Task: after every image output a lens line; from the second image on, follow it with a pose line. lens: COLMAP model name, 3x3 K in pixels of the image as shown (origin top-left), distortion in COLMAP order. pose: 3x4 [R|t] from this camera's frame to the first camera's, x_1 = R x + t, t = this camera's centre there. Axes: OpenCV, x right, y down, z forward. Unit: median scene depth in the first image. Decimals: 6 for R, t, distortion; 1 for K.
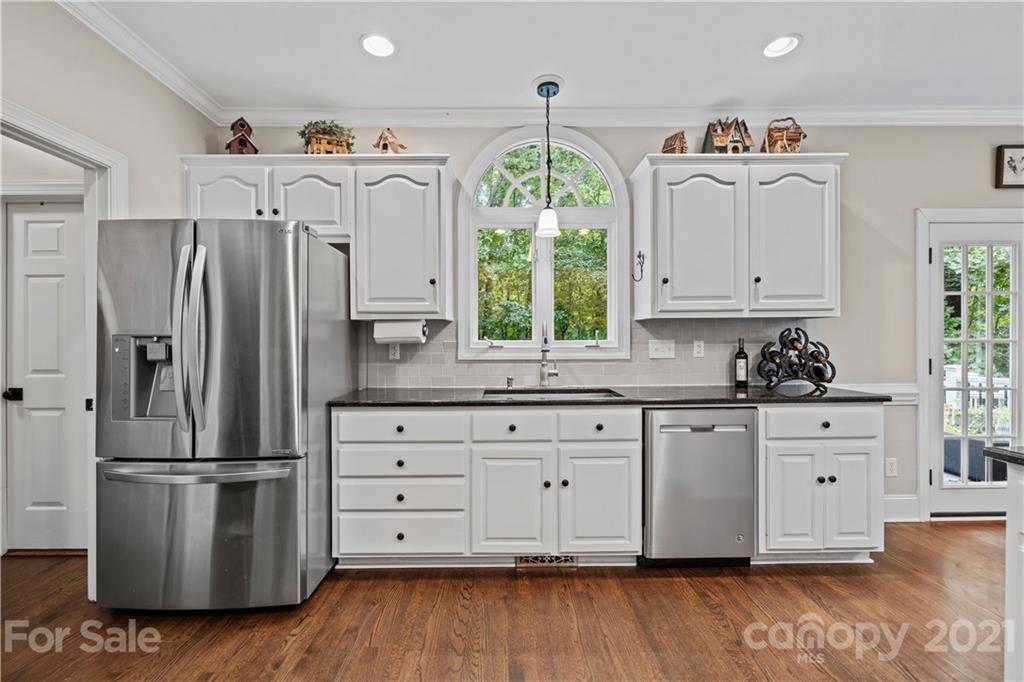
lens RADIAL K [[436.4, 0, 511.5], [0, 436.4, 342.5], [0, 0, 1]] dist [-0.001327, -0.000562]
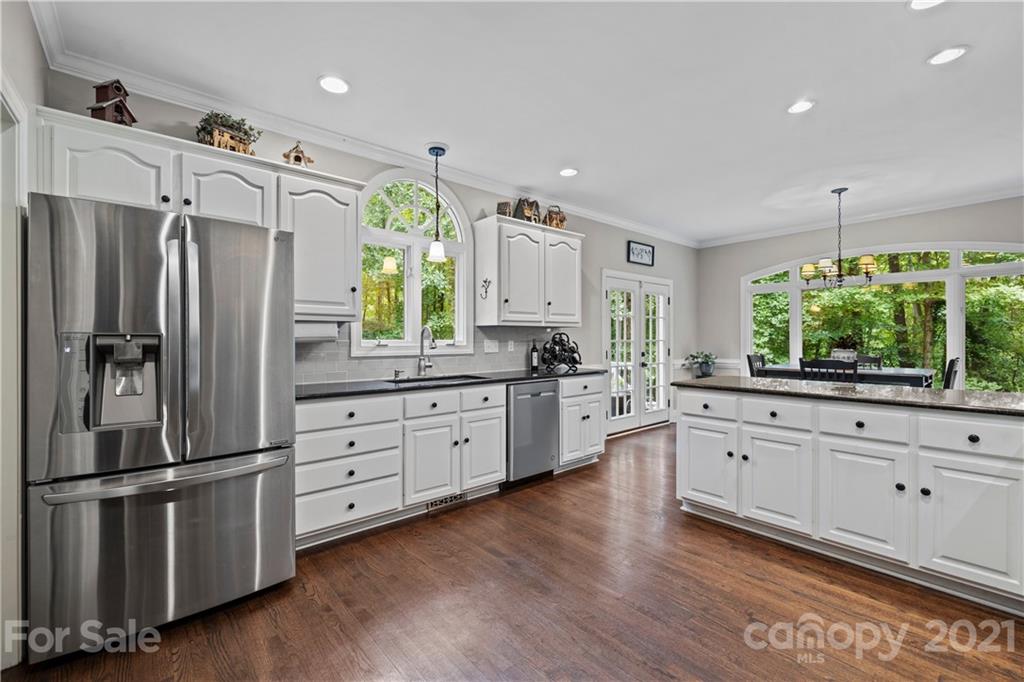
lens RADIAL K [[436.4, 0, 507.3], [0, 436.4, 342.6], [0, 0, 1]] dist [-0.001327, -0.000562]
pose [[0.764653, -0.001614, 0.644441, -0.608030], [0.001792, 0.999998, 0.000378, 0.002694], [-0.644440, 0.000866, 0.764654, -0.153718]]
